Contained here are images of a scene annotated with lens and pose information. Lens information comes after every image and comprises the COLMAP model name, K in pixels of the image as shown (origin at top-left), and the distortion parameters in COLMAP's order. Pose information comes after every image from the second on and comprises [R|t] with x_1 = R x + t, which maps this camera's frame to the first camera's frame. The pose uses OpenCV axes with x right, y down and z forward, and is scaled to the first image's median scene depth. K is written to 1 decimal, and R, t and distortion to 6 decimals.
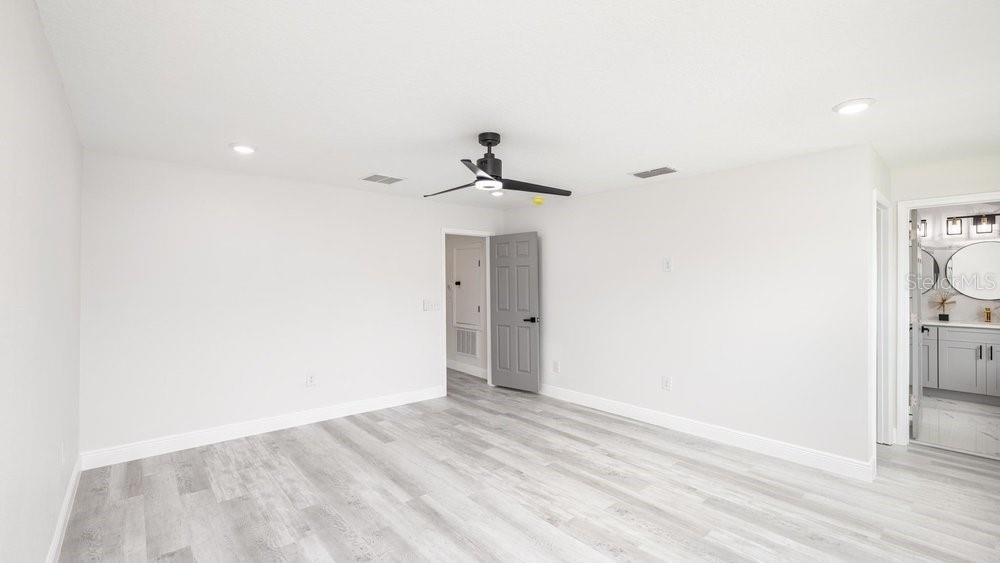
lens RADIAL K [[431.7, 0, 493.9], [0, 431.7, 277.8], [0, 0, 1]] dist [0.029111, -0.000043]
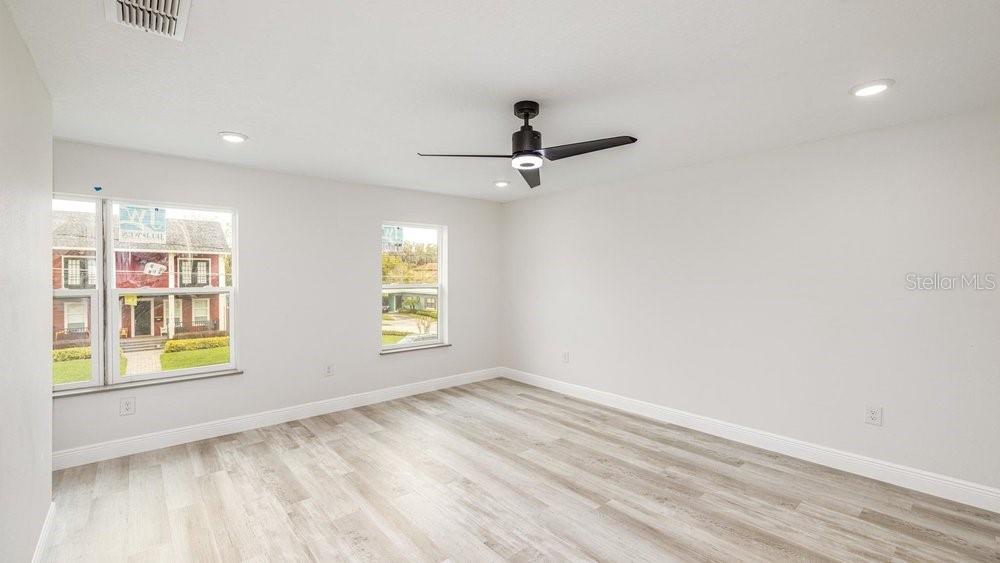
lens RADIAL K [[431.7, 0, 493.9], [0, 431.7, 277.8], [0, 0, 1]] dist [0.029111, -0.000043]
pose [[-0.999971, 0.000384, -0.007602, 0.064656], [0.000412, 0.999993, -0.003606, 0.020693], [0.007601, -0.003609, -0.999965, 1.950215]]
